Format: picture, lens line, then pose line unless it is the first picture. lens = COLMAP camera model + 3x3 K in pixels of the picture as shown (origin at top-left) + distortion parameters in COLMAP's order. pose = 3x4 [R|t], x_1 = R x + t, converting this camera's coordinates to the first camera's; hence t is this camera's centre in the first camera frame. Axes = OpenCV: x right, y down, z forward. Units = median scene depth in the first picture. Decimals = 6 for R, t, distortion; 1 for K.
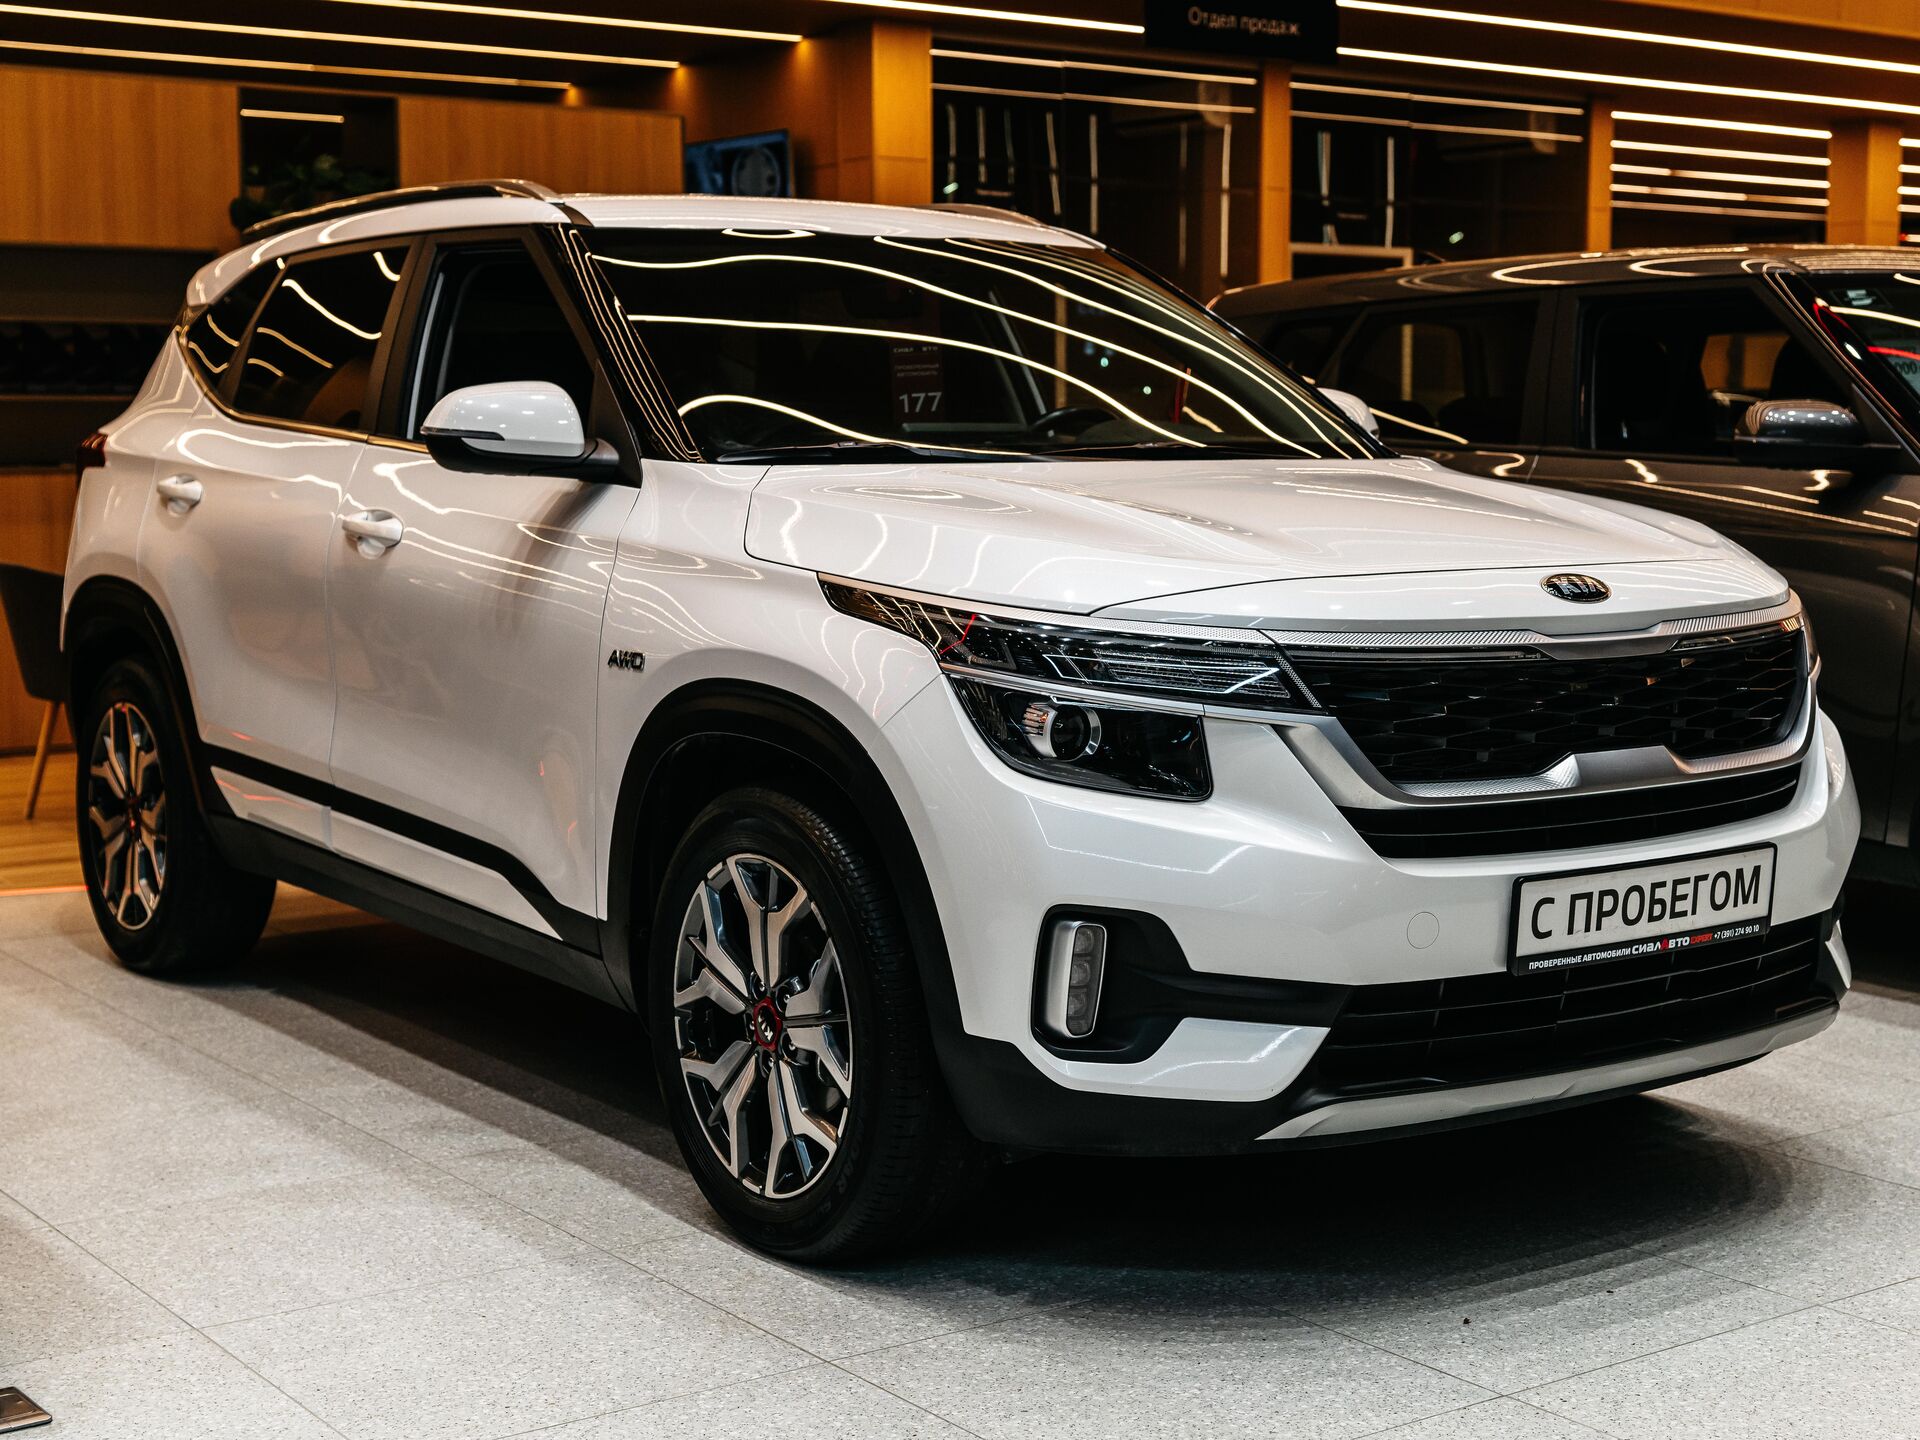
lens RADIAL K [[2760.0, 0, 977.6], [0, 2760.0, 717.8], [0, 0, 1]] dist [0.005425, 0.000000]
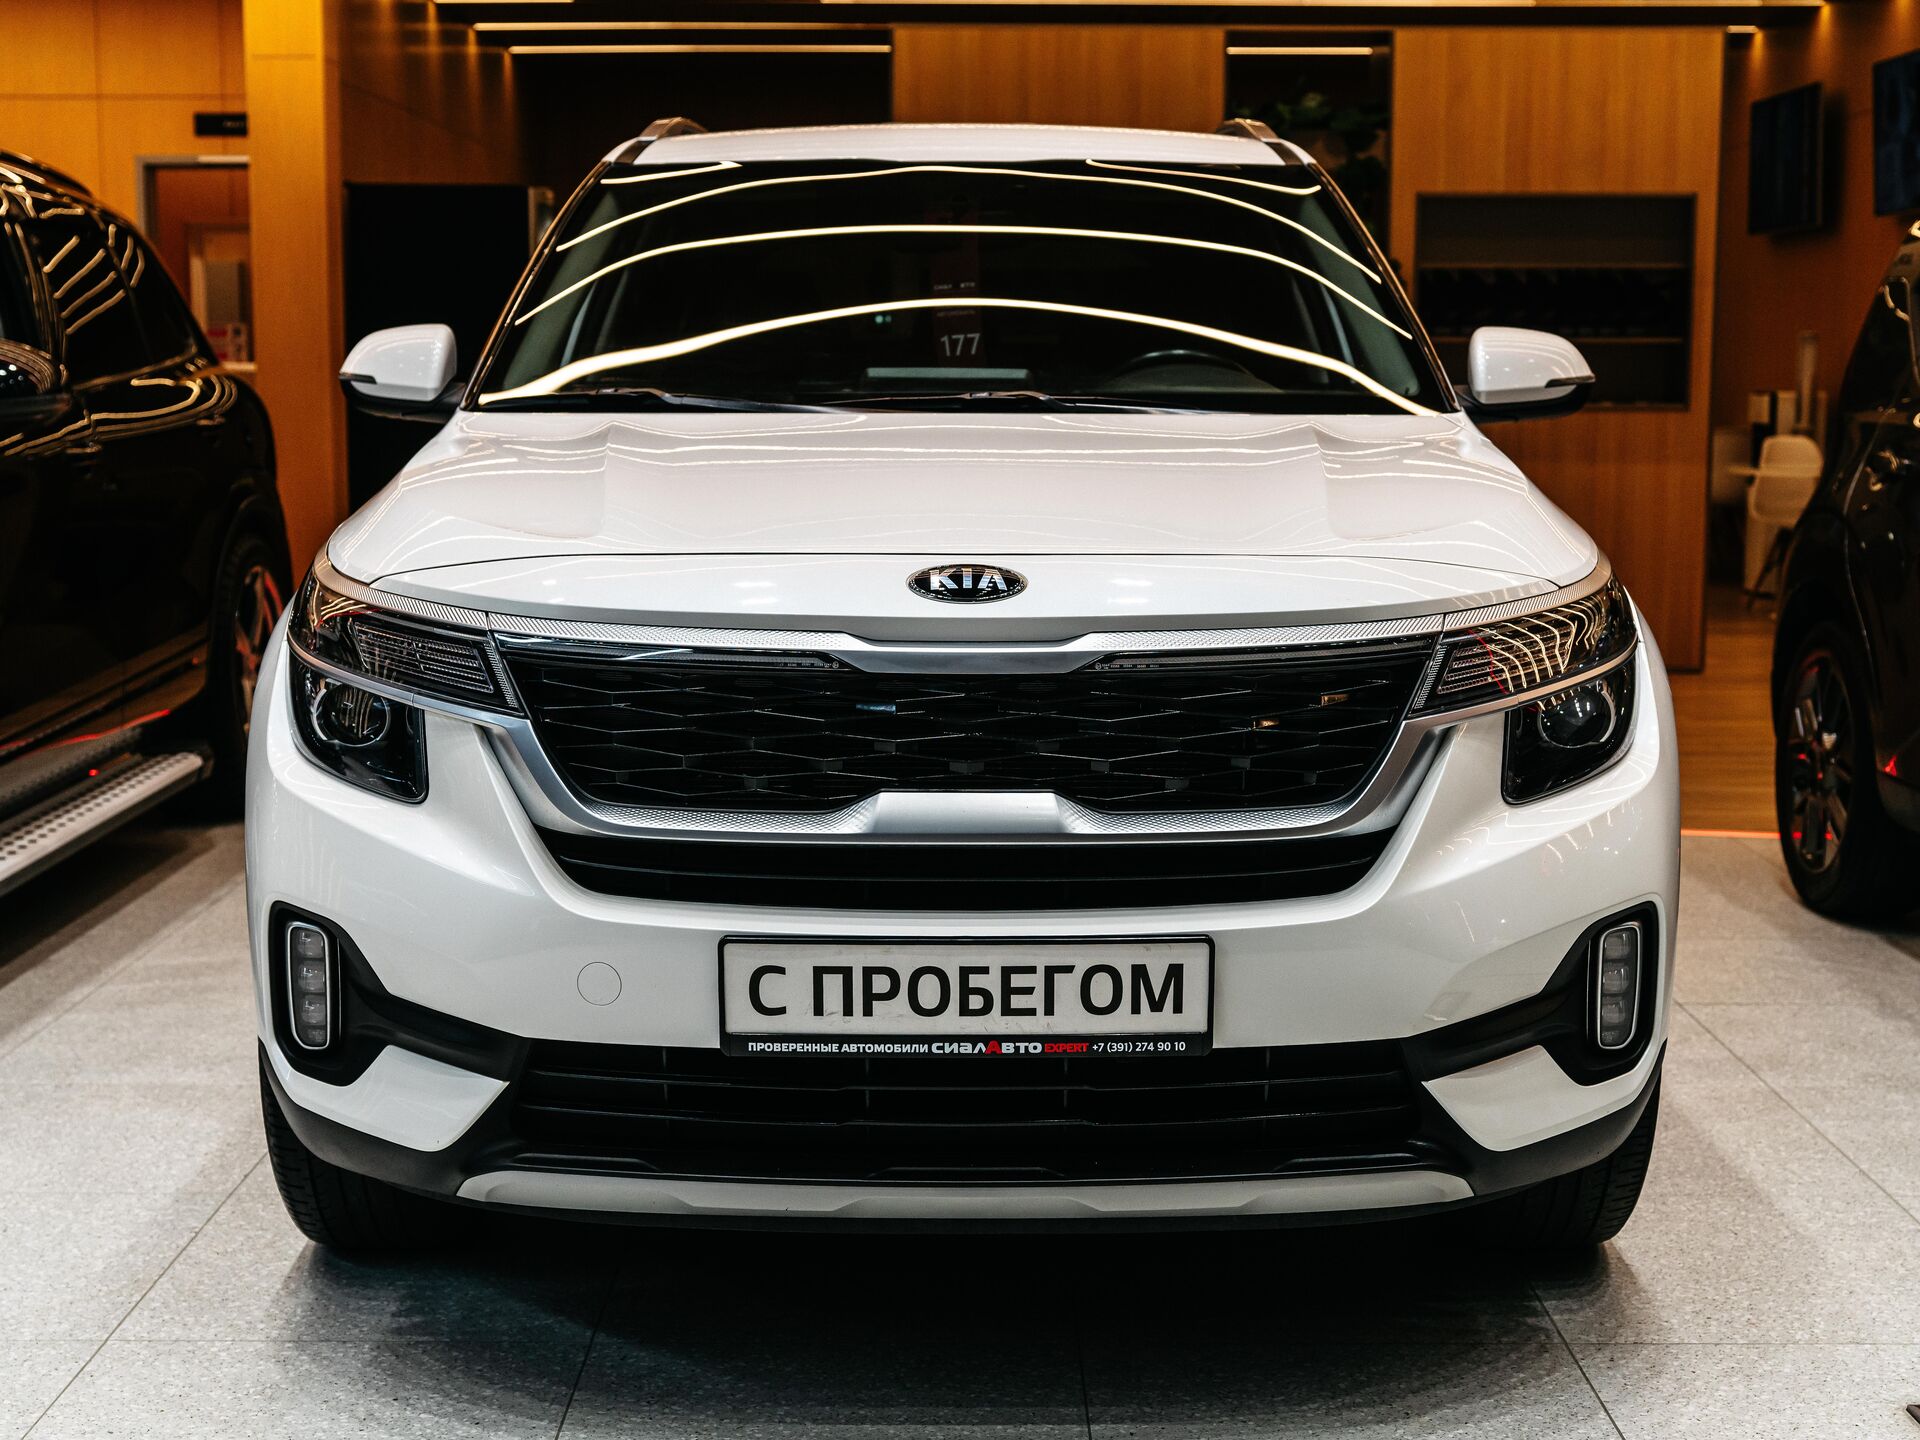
lens RADIAL K [[2687.6, 0, 967.8], [0, 2687.6, 739.3], [0, 0, 1]] dist [-0.016608, 0.000000]
pose [[0.815216, 0.083408, -0.573120, 0.639296], [-0.063982, 0.996488, 0.054013, -0.042722], [0.575612, -0.007363, 0.817690, 0.361312]]
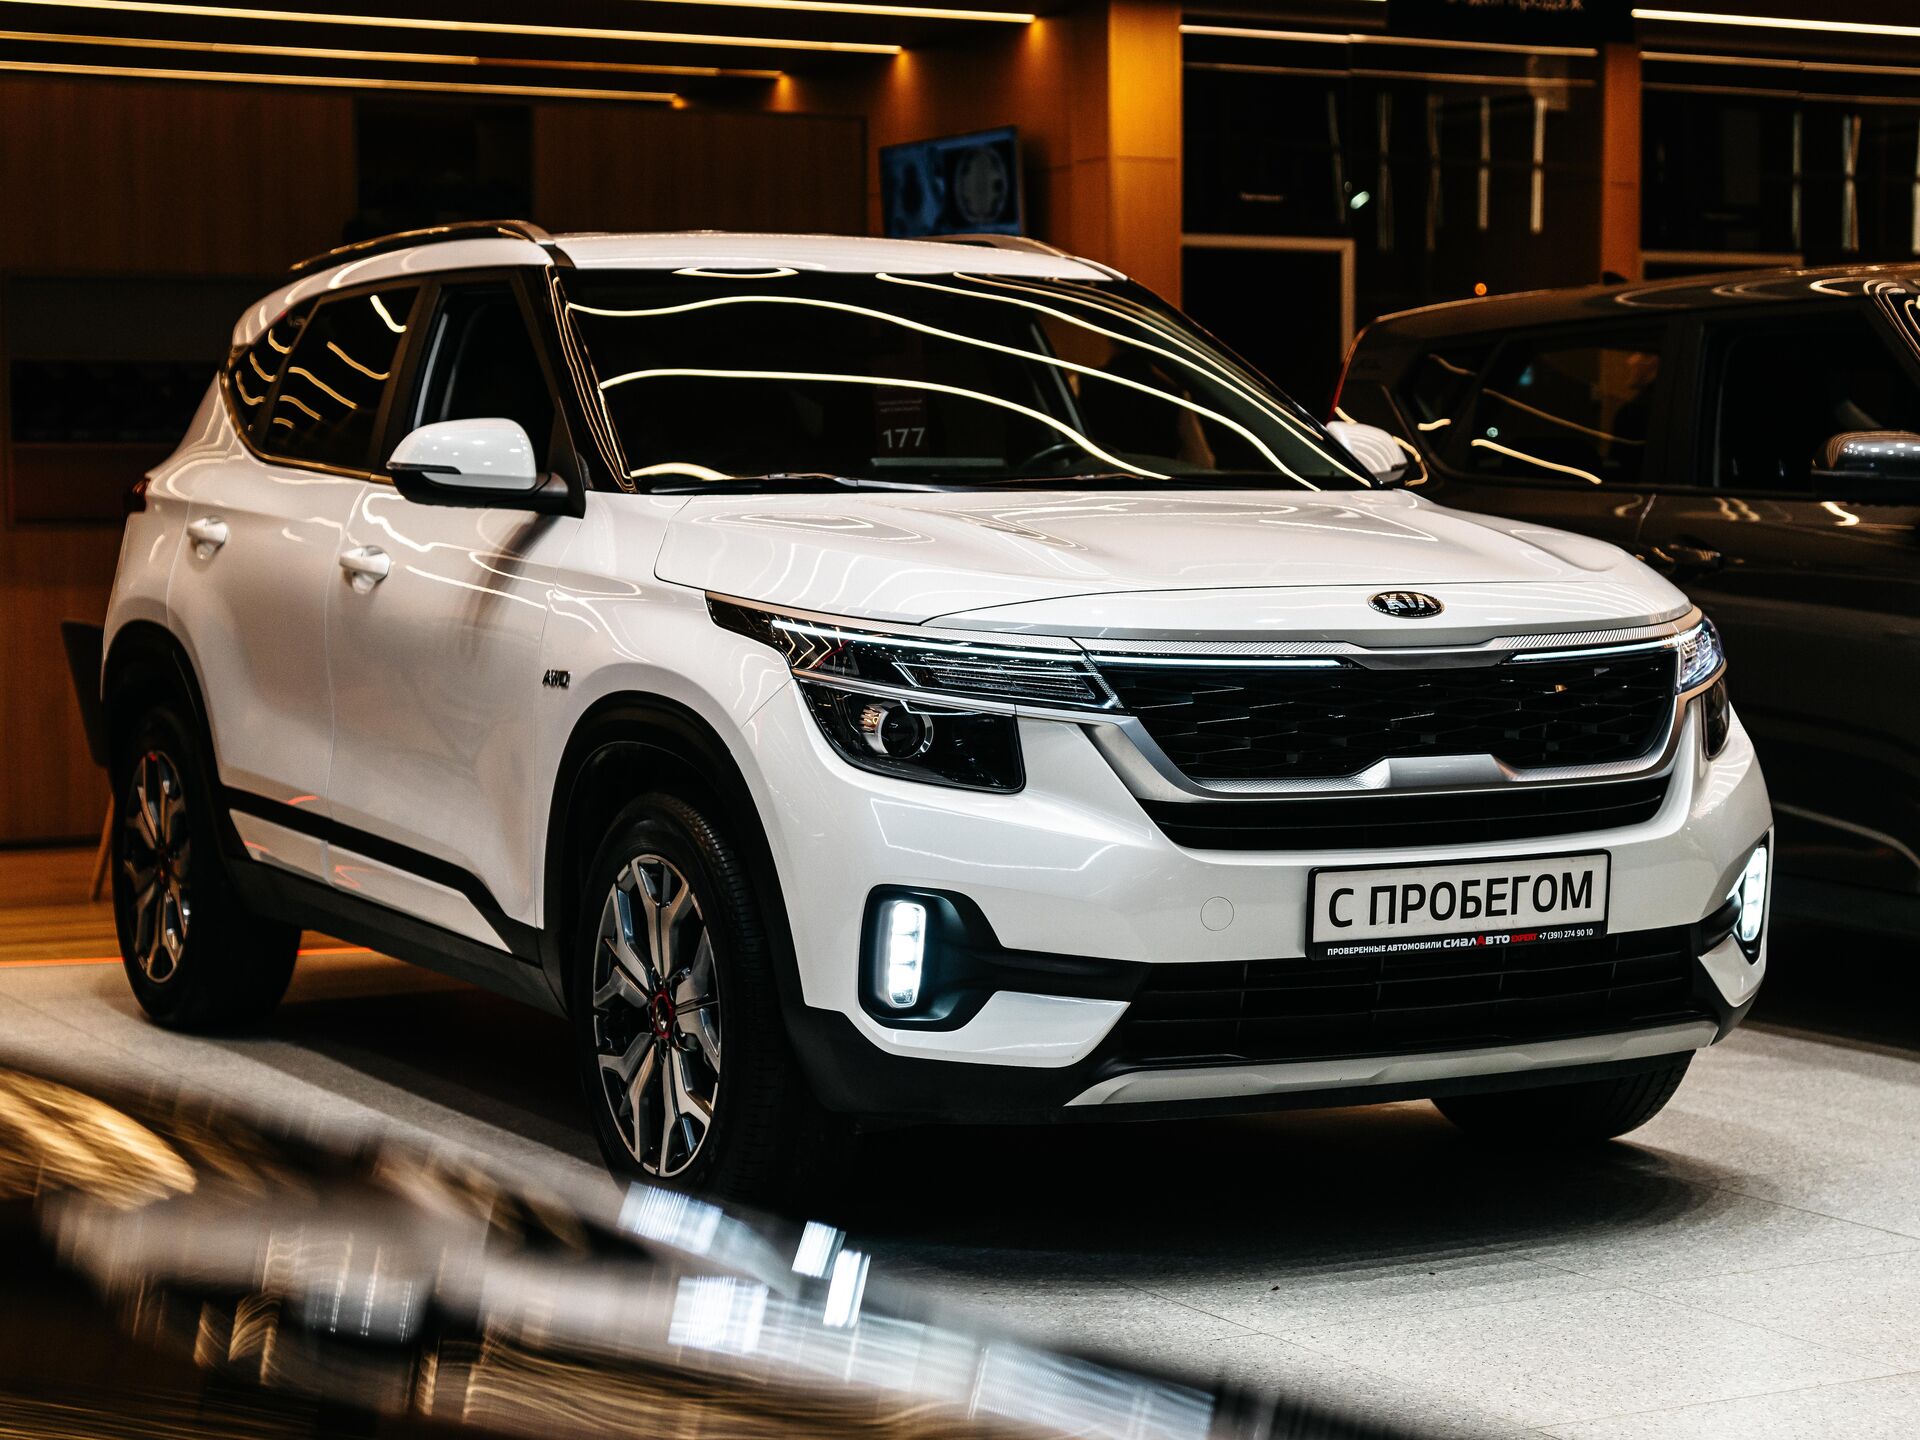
lens RADIAL K [[3731.1, 0, 946.7], [0, 3731.1, 711.7], [0, 0, 1]] dist [0.029749, 0.000000]
pose [[0.990687, 0.003500, -0.136116, 0.229840], [-0.009713, 0.998940, -0.045003, 0.058149], [0.135814, 0.045906, 0.989670, -0.423028]]
